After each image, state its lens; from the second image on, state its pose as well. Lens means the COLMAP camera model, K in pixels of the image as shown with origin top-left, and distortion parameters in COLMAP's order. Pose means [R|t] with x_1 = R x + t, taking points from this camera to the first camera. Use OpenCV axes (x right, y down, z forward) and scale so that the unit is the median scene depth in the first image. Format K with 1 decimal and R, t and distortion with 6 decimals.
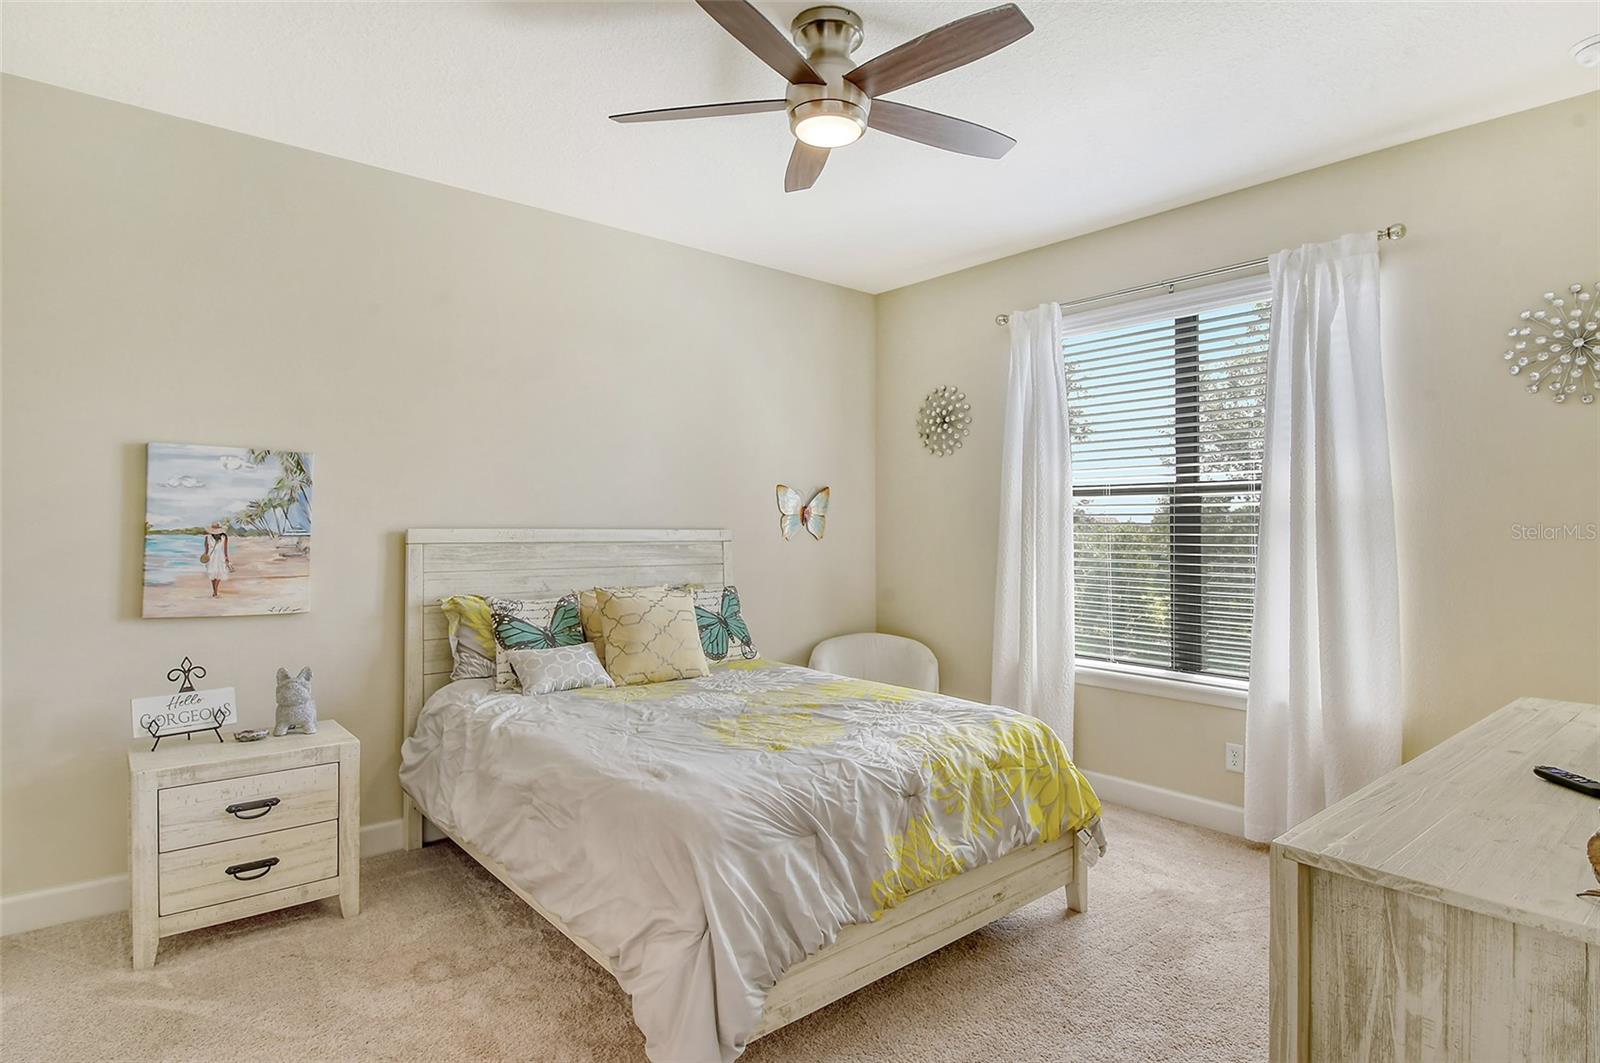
lens RADIAL K [[854.2, 0, 845.8], [0, 854.2, 520.0], [0, 0, 1]] dist [0.022670, -0.021994]
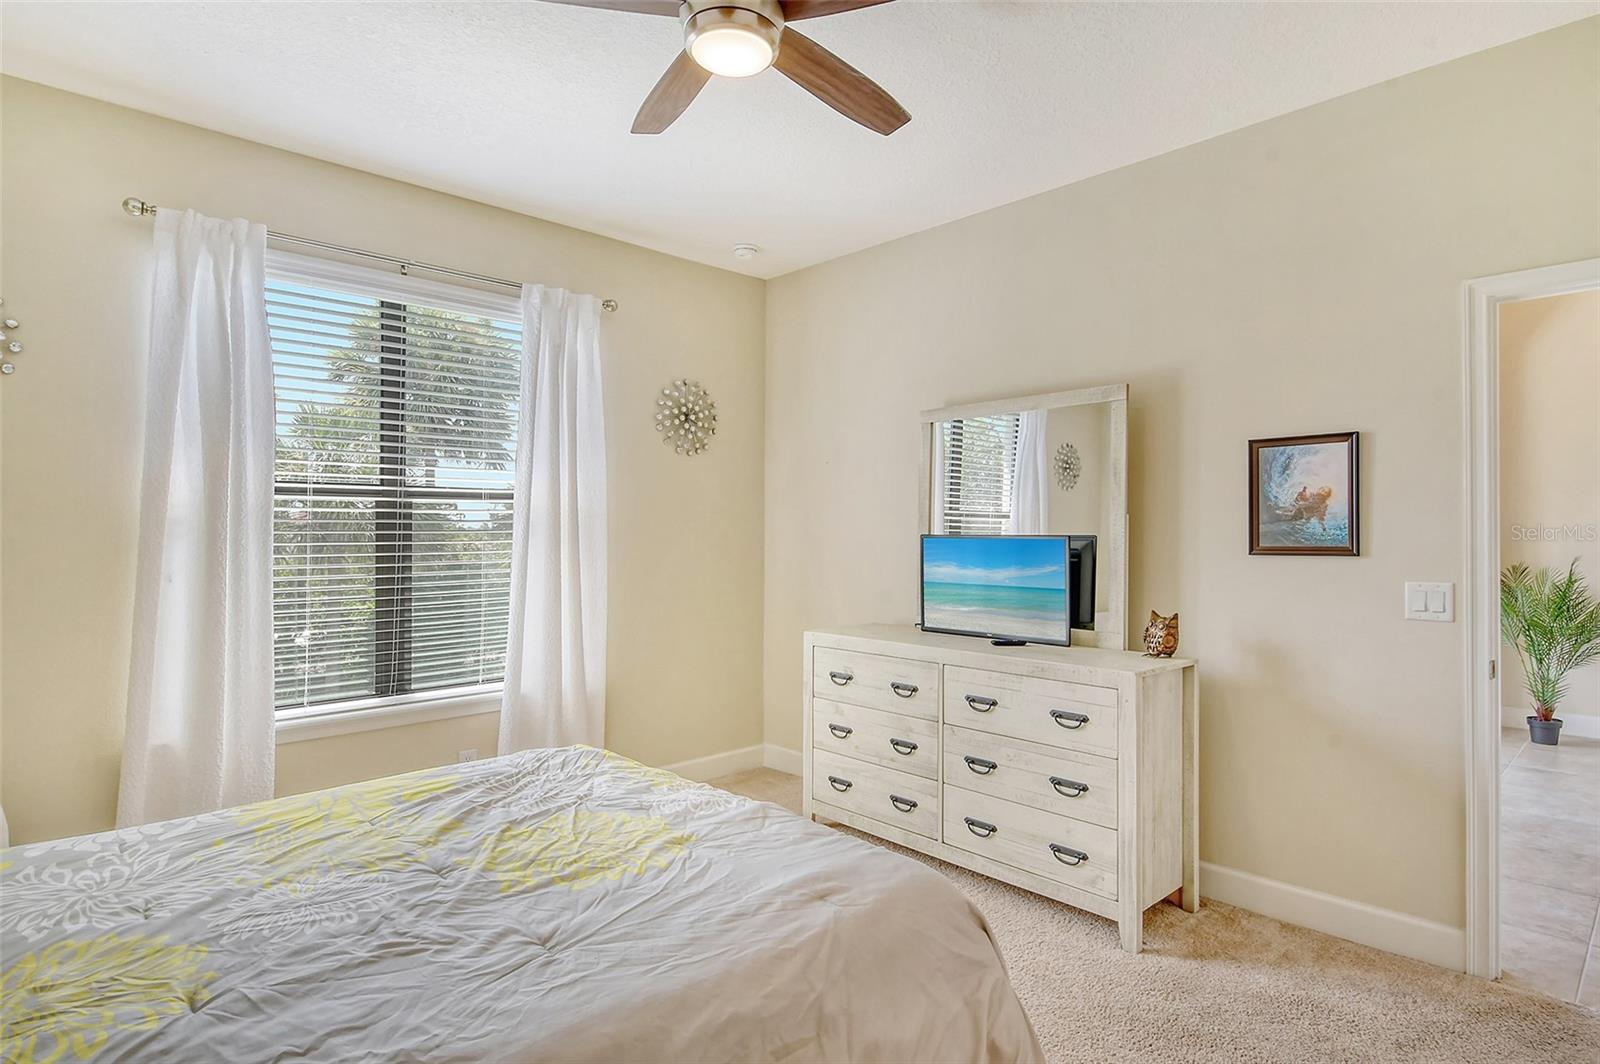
lens RADIAL K [[854.2, 0, 801.8], [0, 854.2, 529.5], [0, 0, 1]] dist [0.022670, -0.021994]
pose [[-0.031892, -0.000284, 0.999491, -0.610113], [-0.004335, 0.999991, 0.000146, 0.000792], [-0.999482, -0.004328, -0.031893, 0.694337]]
